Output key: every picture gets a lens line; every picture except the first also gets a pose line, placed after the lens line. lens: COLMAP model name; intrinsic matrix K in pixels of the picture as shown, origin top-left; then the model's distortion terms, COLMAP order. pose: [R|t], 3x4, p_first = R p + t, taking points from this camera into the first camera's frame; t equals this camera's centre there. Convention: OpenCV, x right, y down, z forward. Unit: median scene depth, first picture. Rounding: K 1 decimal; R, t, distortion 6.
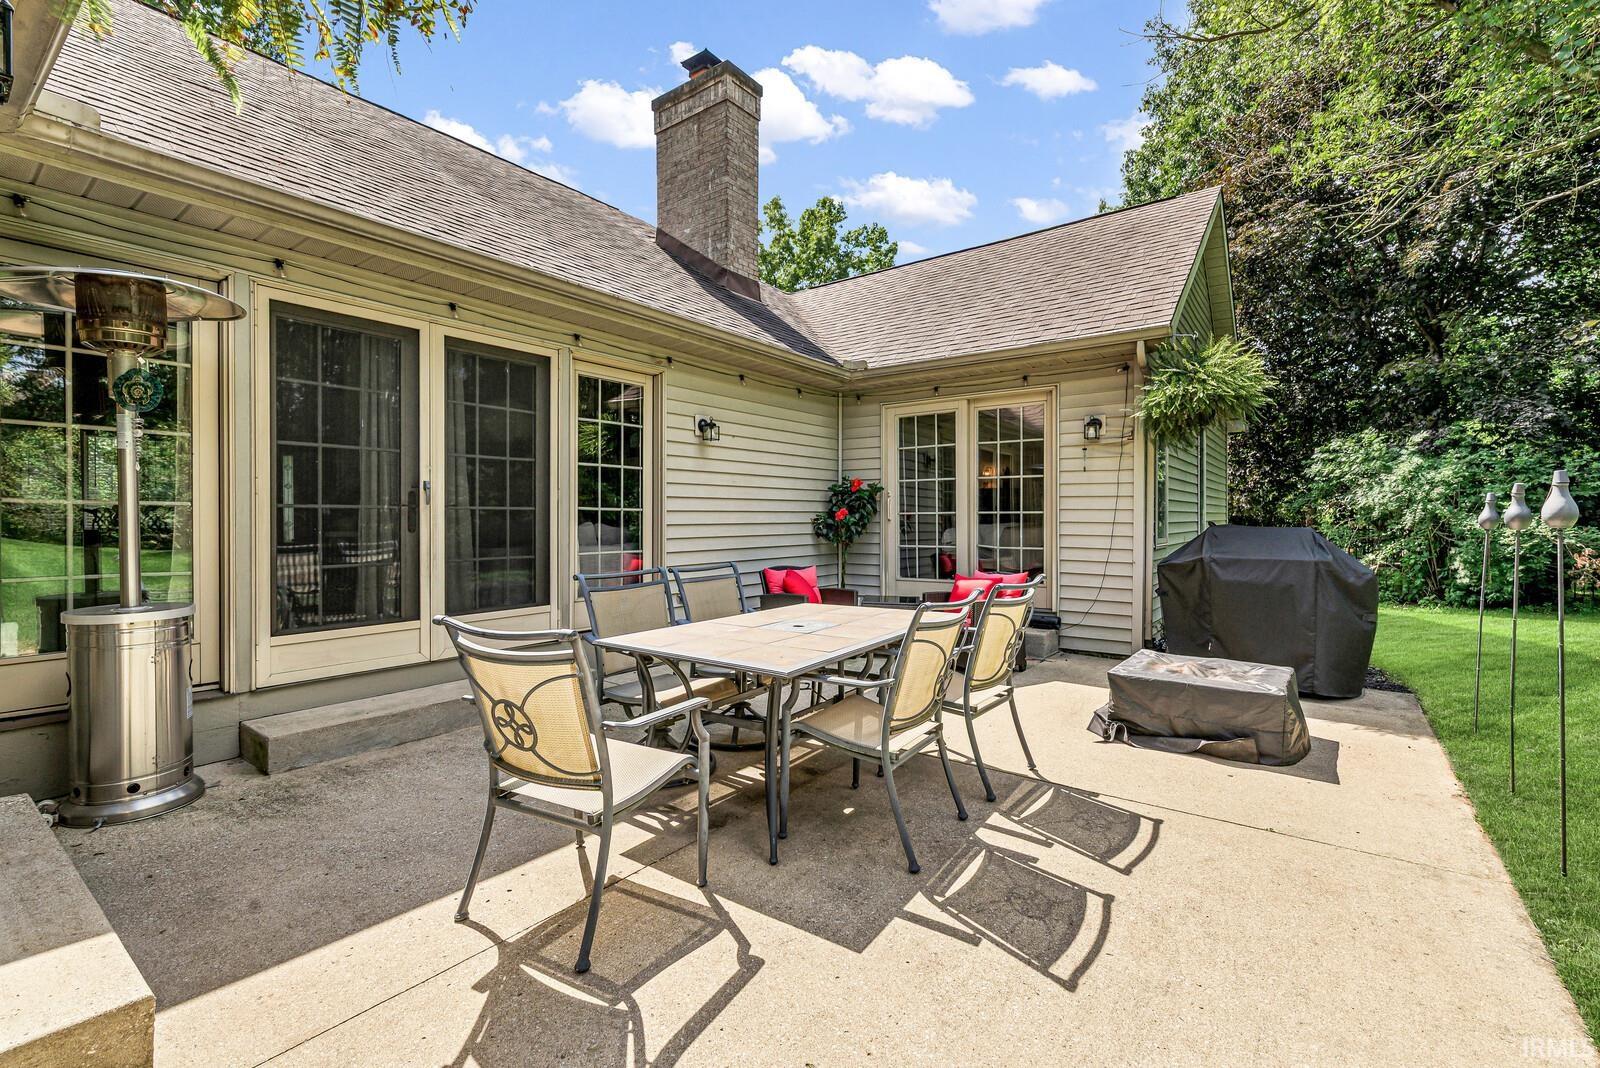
lens RADIAL K [[701.9, 0, 800.0], [0, 701.9, 534.0], [0, 0, 1]] dist [0.000383, -0.000107]
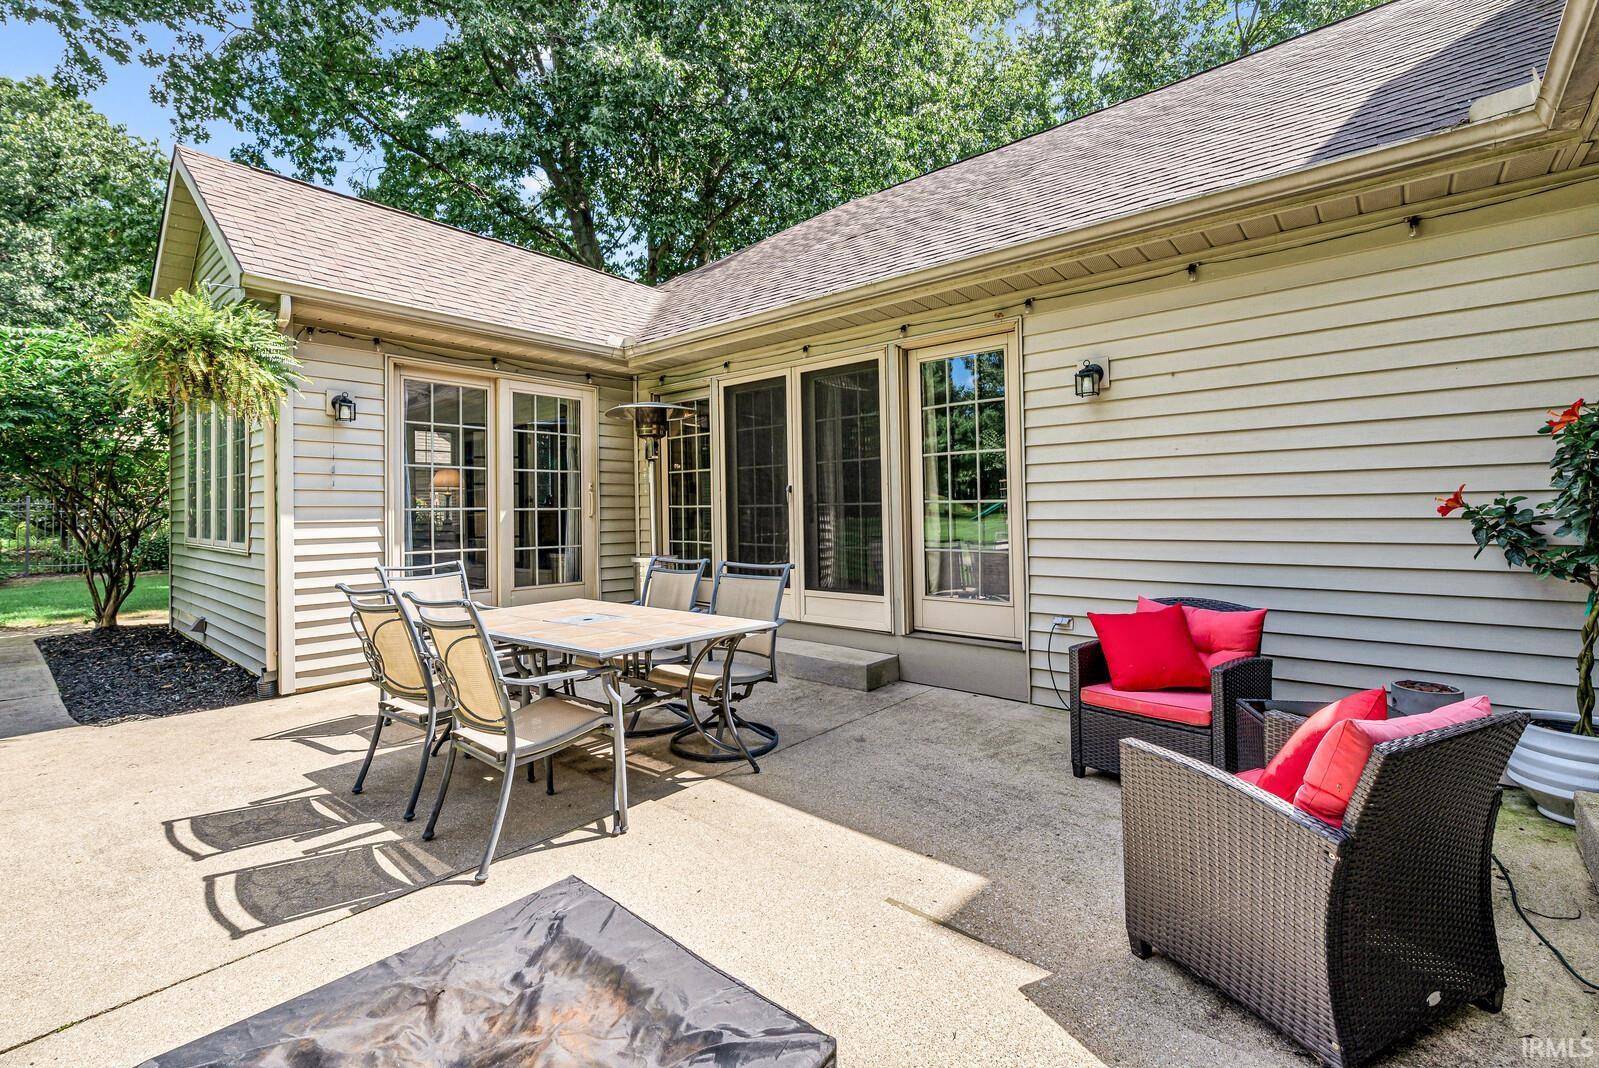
lens RADIAL K [[701.5, 0, 799.5], [0, 701.5, 534.0], [0, 0, 1]] dist [0.000383, -0.000107]
pose [[-0.068317, 0.032223, -0.997143, 1.046960], [-0.013312, 0.999360, 0.033207, -0.038234], [0.997575, 0.015542, -0.067845, 1.434467]]
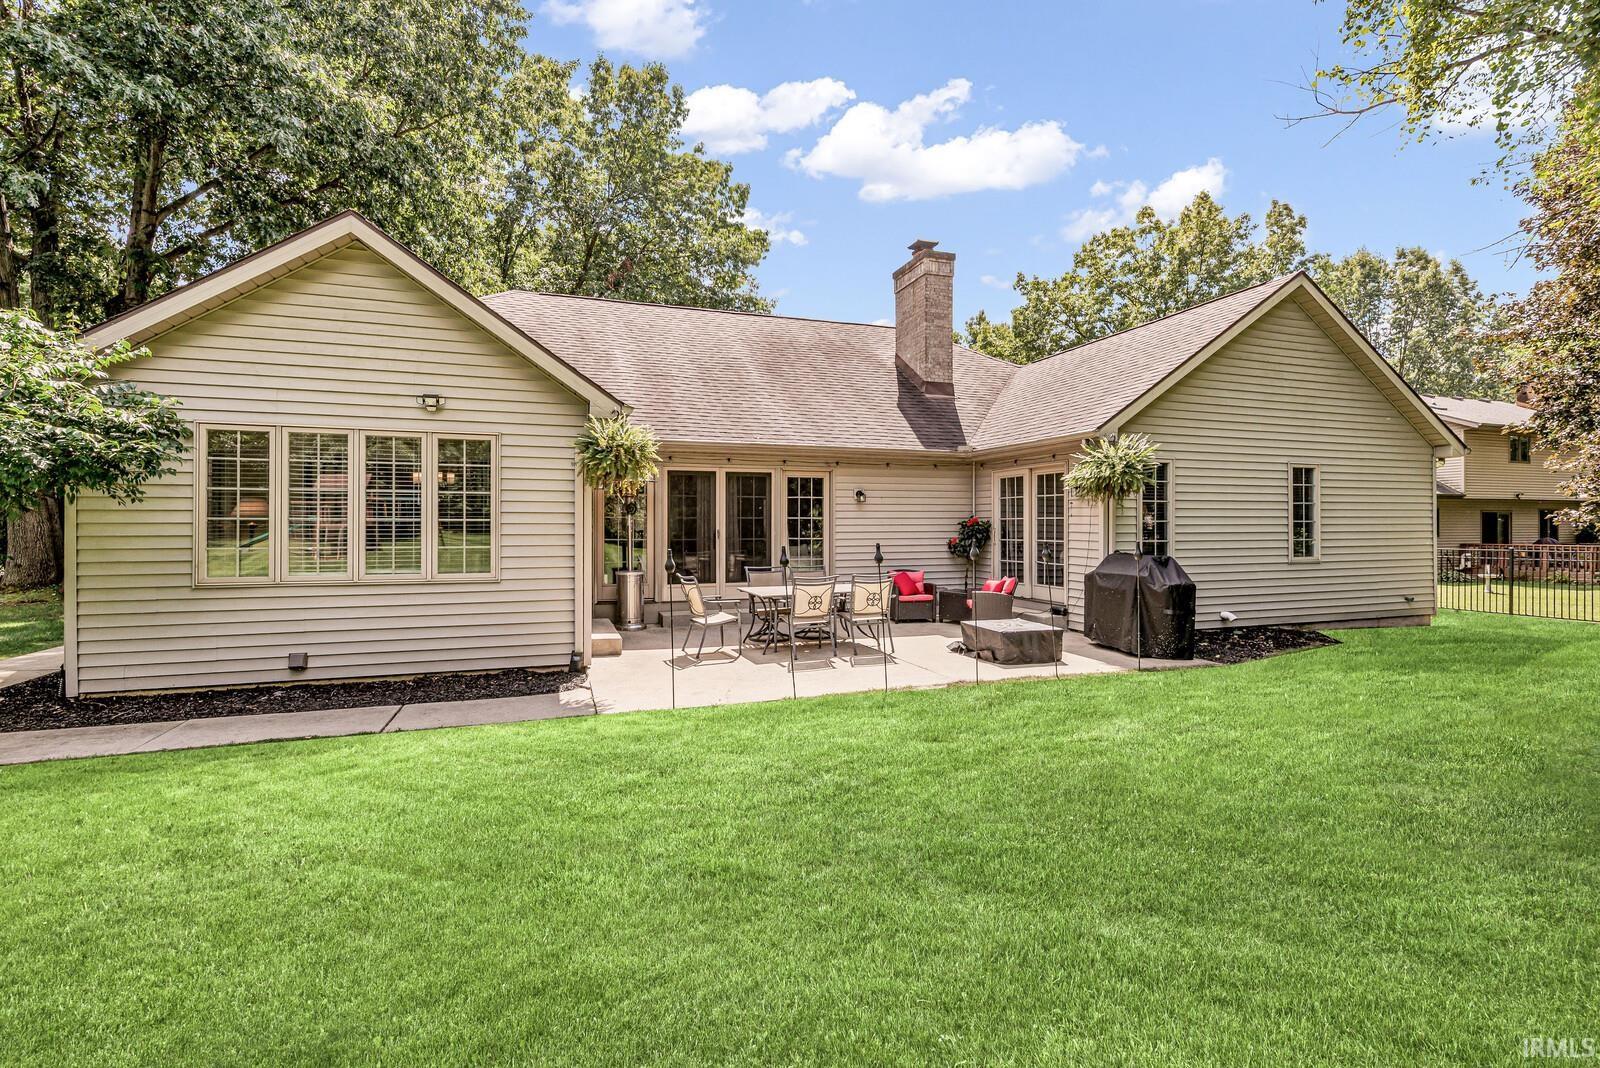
lens RADIAL K [[701.9, 0, 800.0], [0, 701.9, 534.0], [0, 0, 1]] dist [0.000383, -0.000107]
pose [[0.839733, 0.007423, -0.542949, 1.447605], [-0.014160, 0.999866, -0.008230, -0.054869], [0.542815, 0.014599, 0.839725, -1.295910]]
